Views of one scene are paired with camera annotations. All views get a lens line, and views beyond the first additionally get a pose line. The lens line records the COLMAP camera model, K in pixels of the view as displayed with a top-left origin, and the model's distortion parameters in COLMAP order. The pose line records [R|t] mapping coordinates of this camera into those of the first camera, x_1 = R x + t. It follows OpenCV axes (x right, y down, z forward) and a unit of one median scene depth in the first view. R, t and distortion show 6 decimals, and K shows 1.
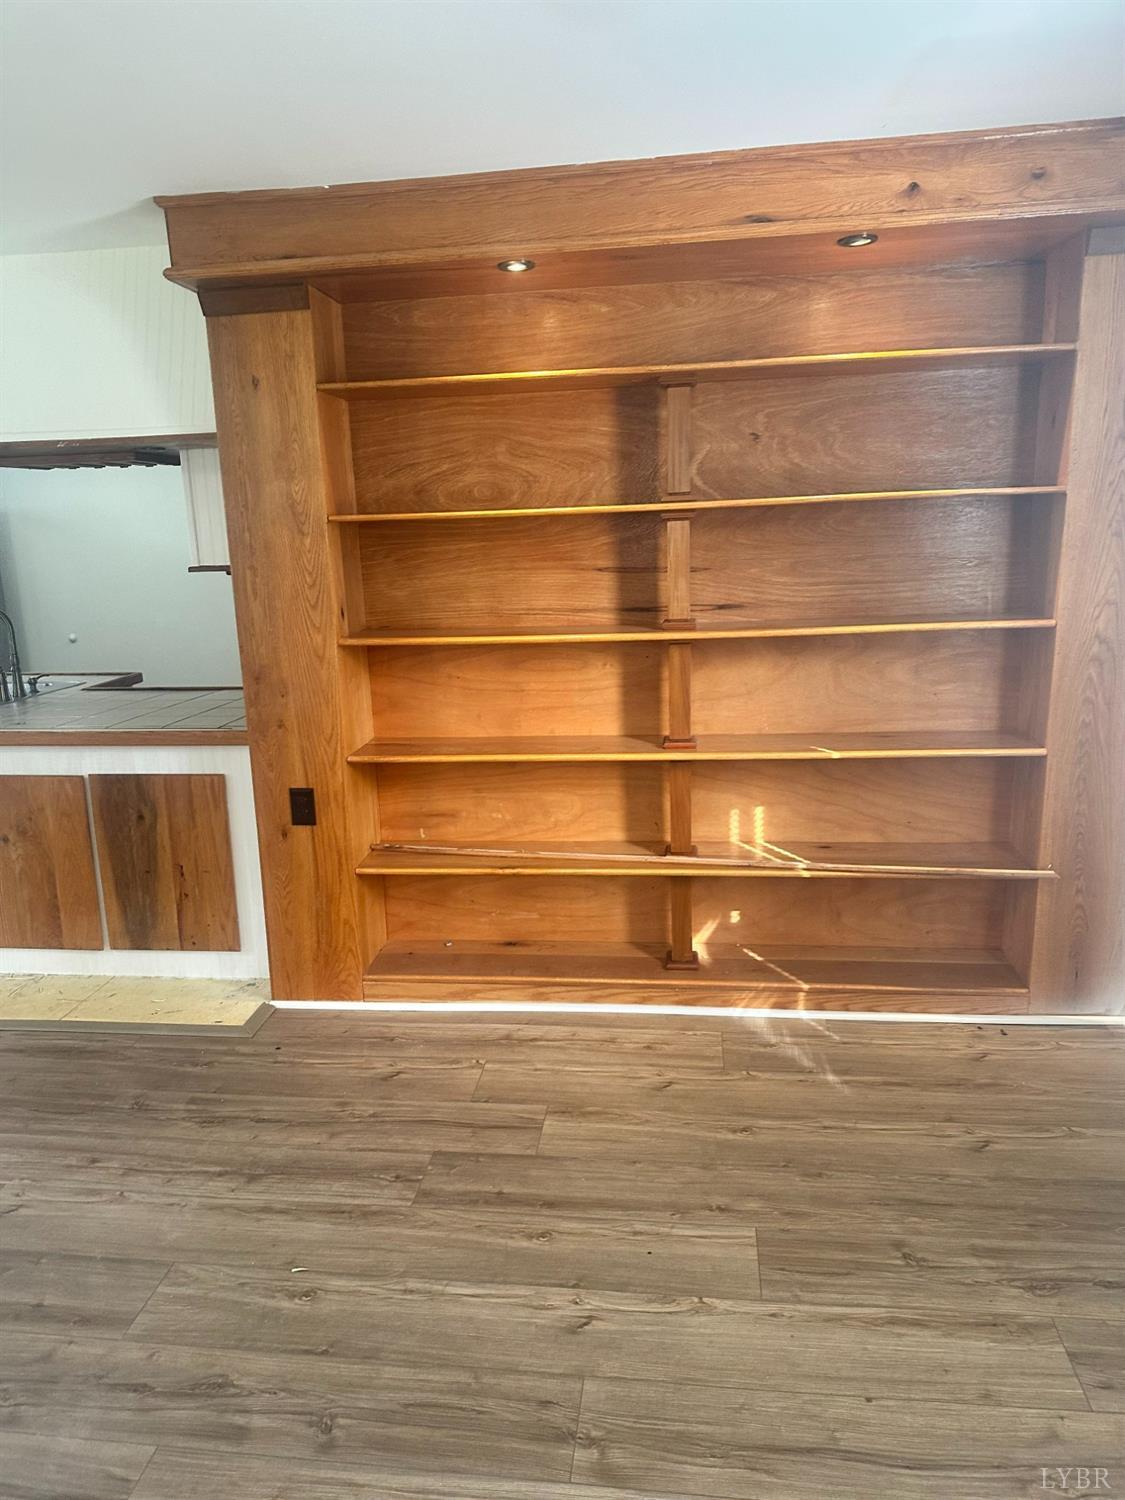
lens RADIAL K [[1065.6, 0, 562.5], [0, 1065.6, 750.0], [0, 0, 1]] dist [0.069072, -0.067917]
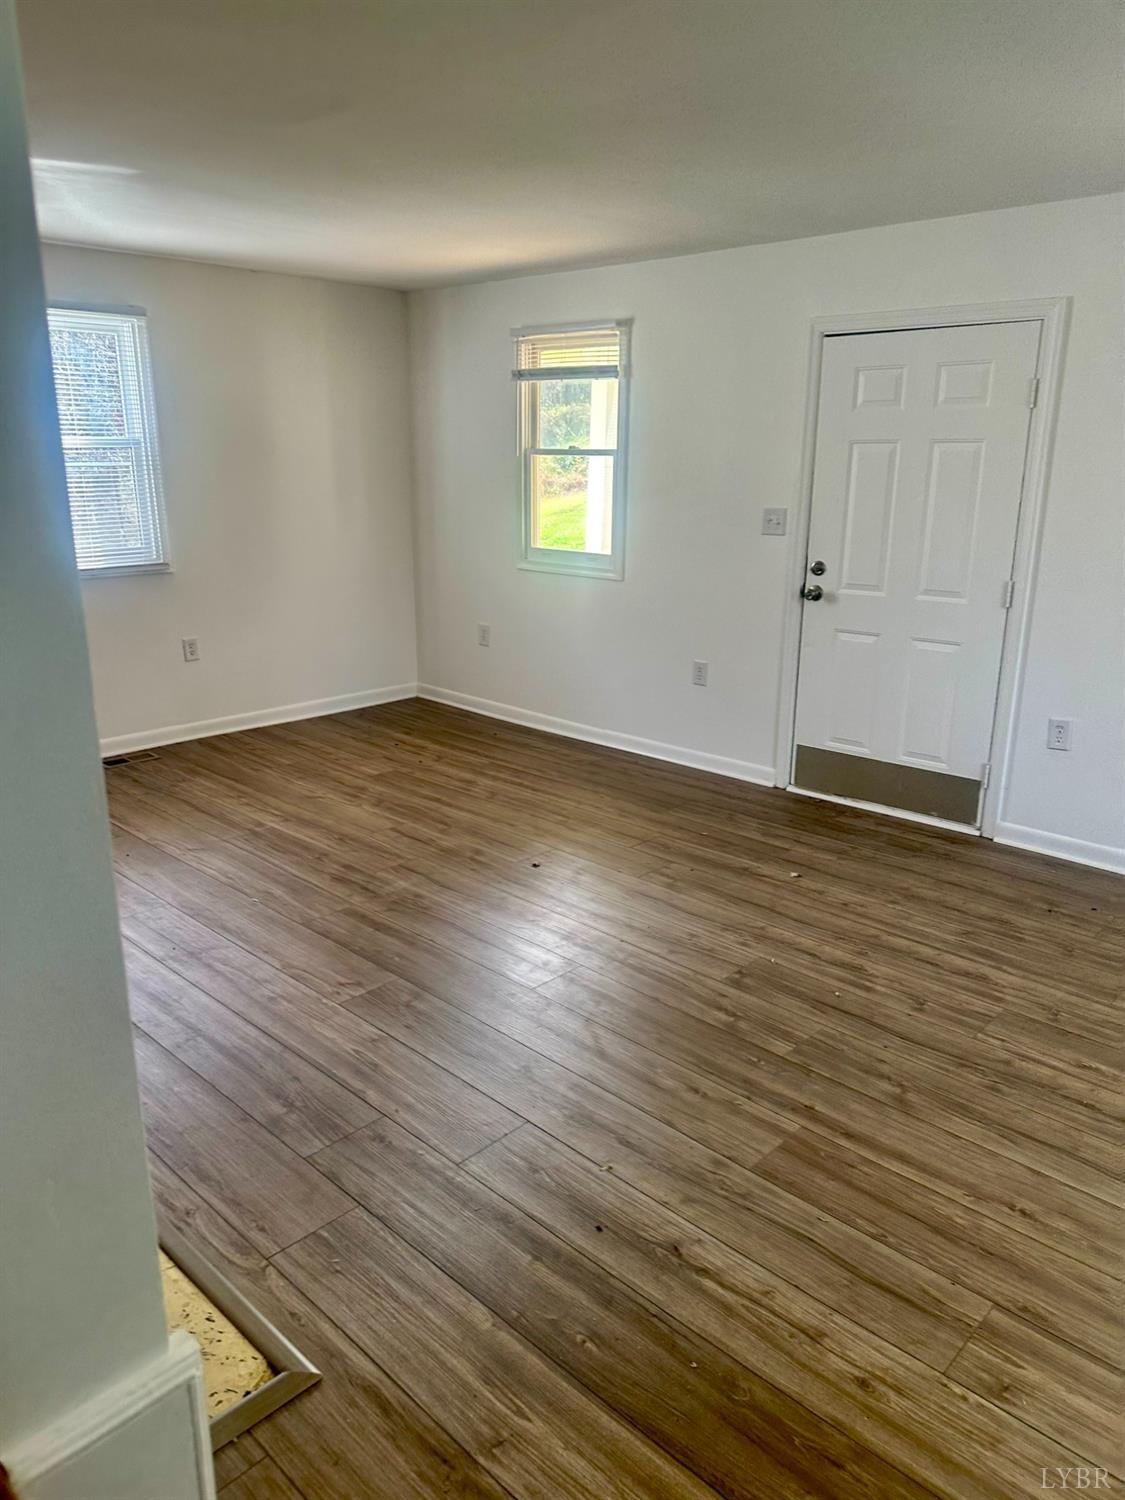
lens RADIAL K [[1049.2, 0, 562.5], [0, 1049.2, 750.0], [0, 0, 1]] dist [-0.001384, -0.000497]
pose [[-0.808844, -0.128634, 0.573781, -1.142040], [0.146540, 0.900899, 0.408542, -0.236196], [-0.569471, 0.414529, -0.709837, 1.340349]]
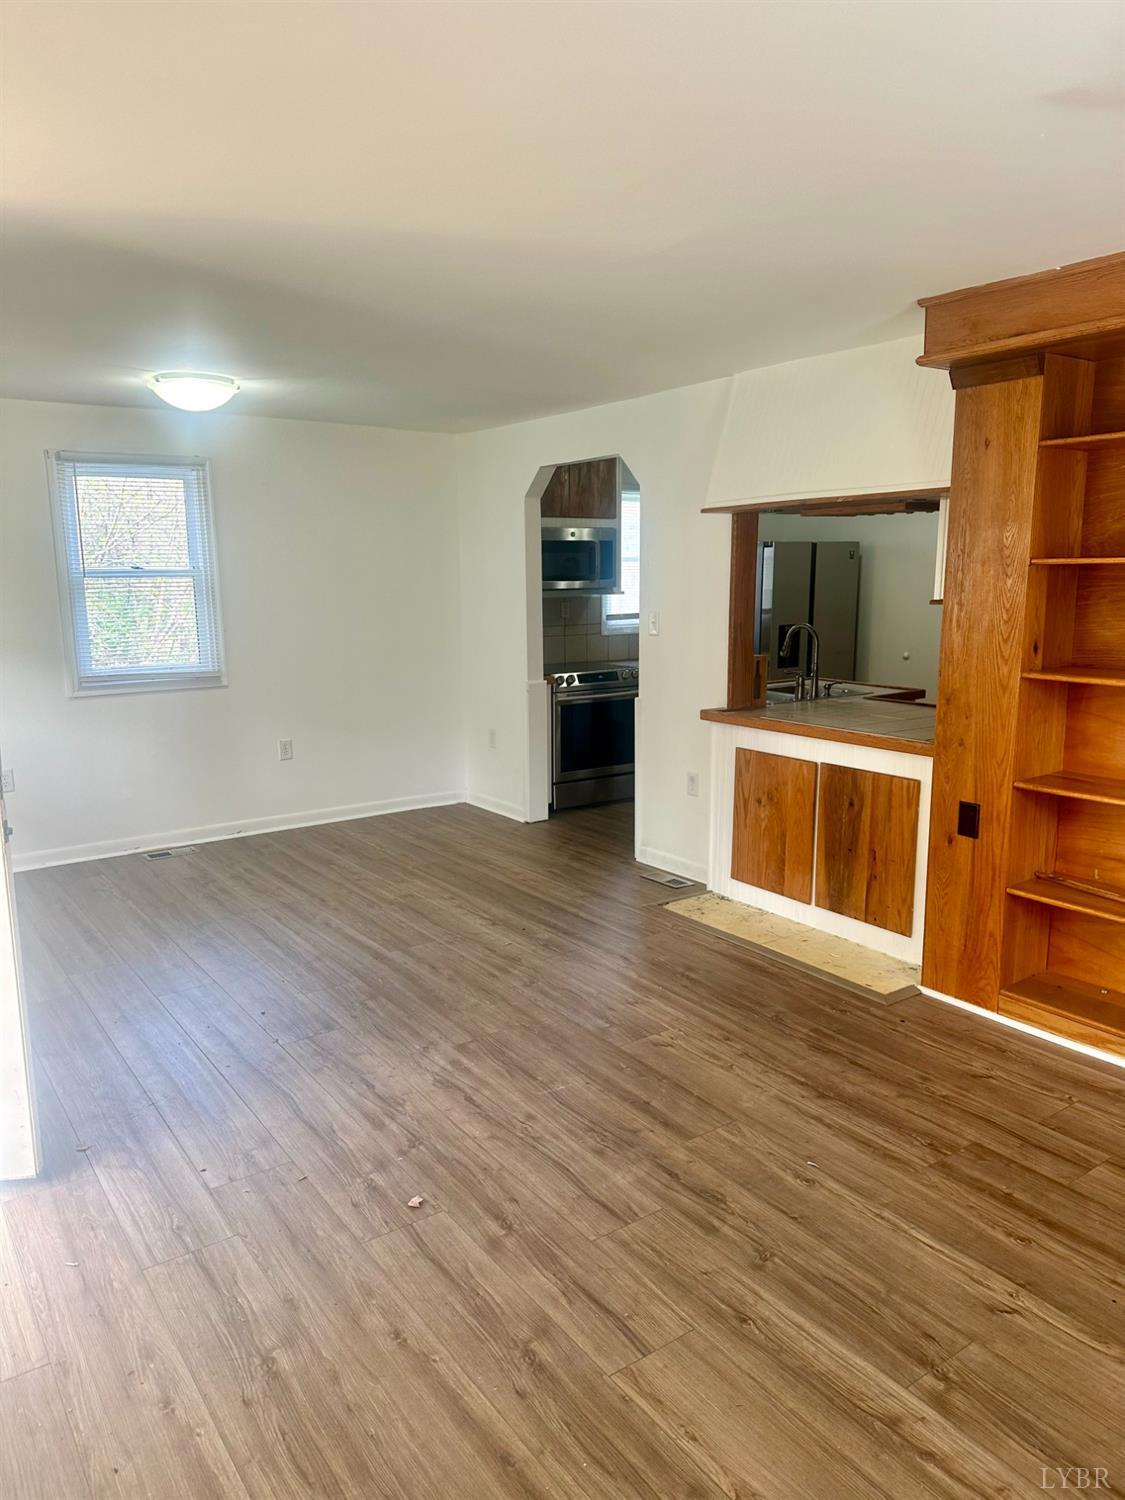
lens RADIAL K [[1049.2, 0, 562.5], [0, 1049.2, 750.0], [0, 0, 1]] dist [-0.001384, -0.000497]
pose [[0.685118, 0.156742, -0.711369, 0.259172], [-0.174506, 0.983455, 0.048626, 0.003267], [0.707220, 0.090824, 0.701135, -0.069948]]
